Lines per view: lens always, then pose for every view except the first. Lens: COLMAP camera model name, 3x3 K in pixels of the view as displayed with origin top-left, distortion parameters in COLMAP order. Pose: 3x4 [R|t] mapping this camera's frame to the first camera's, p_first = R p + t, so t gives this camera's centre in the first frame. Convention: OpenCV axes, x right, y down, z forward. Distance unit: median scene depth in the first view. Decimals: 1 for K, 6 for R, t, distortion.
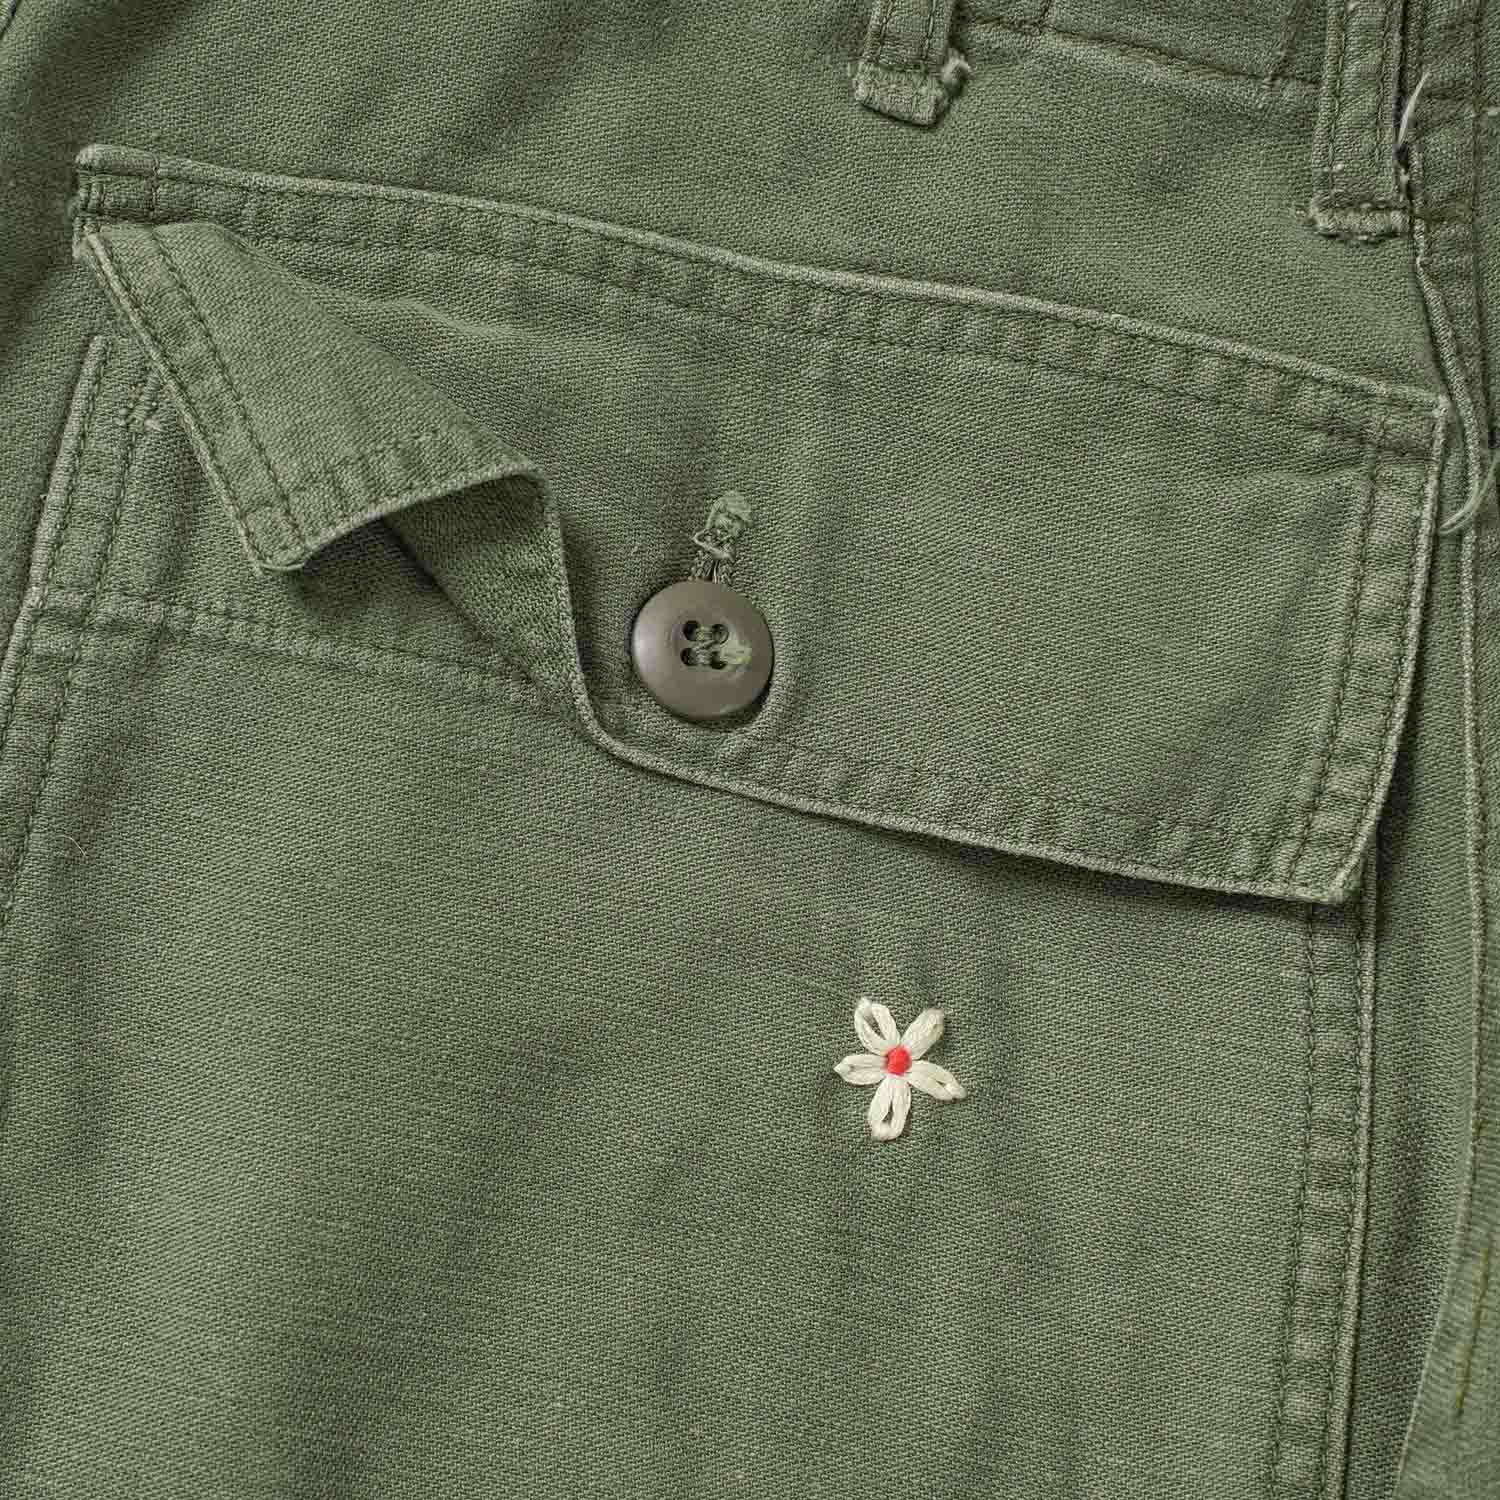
lens RADIAL K [[4442.3, 0, 748.4], [0, 4442.3, 753.2], [0, 0, 1]] dist [0.529011, 0.000000]
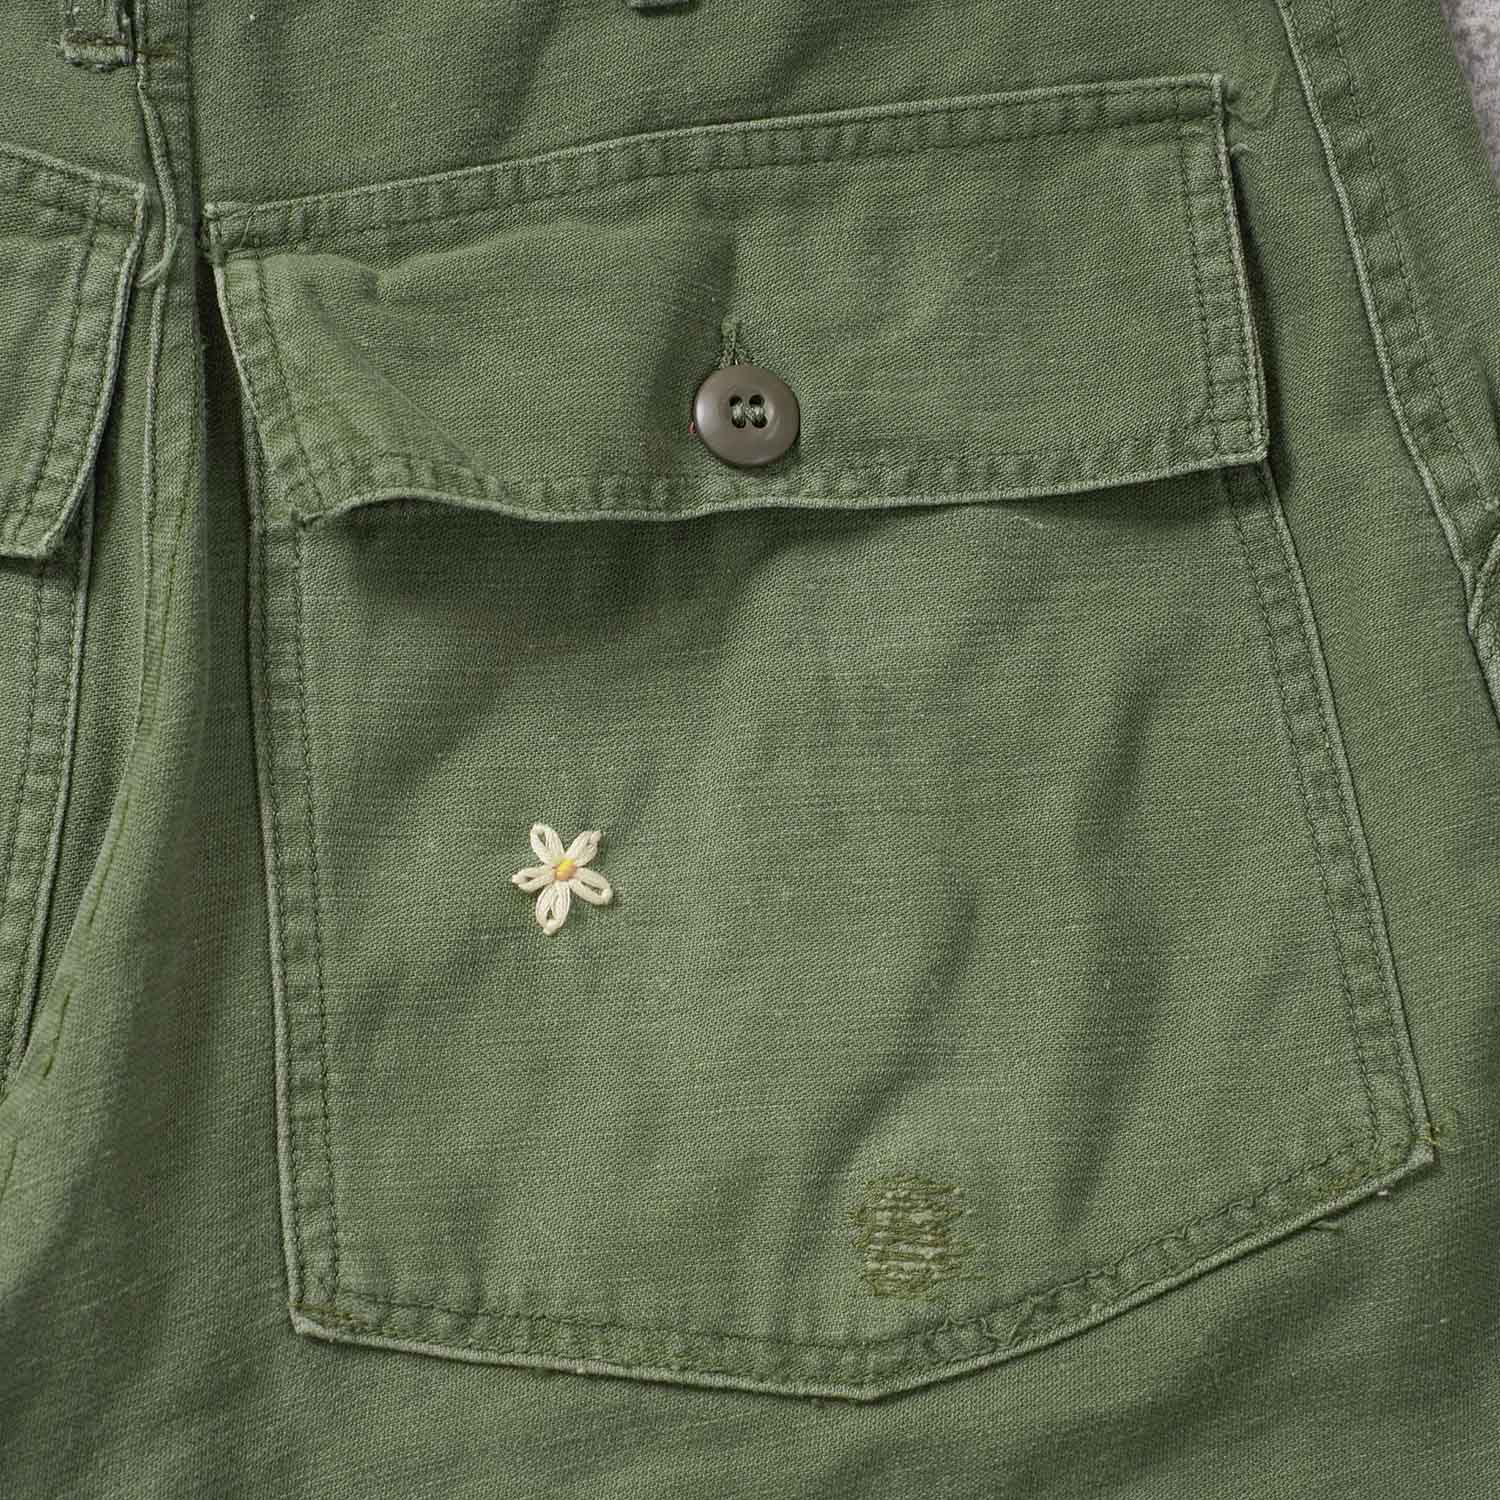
lens RADIAL K [[4442.3, 0, 751.0], [0, 4442.3, 746.9], [0, 0, 1]] dist [0.529011, 0.000000]
pose [[0.999488, 0.011995, -0.029672, 0.376885], [-0.012978, 0.999366, -0.033154, 0.129641], [0.029255, 0.033522, 0.999010, -0.324228]]
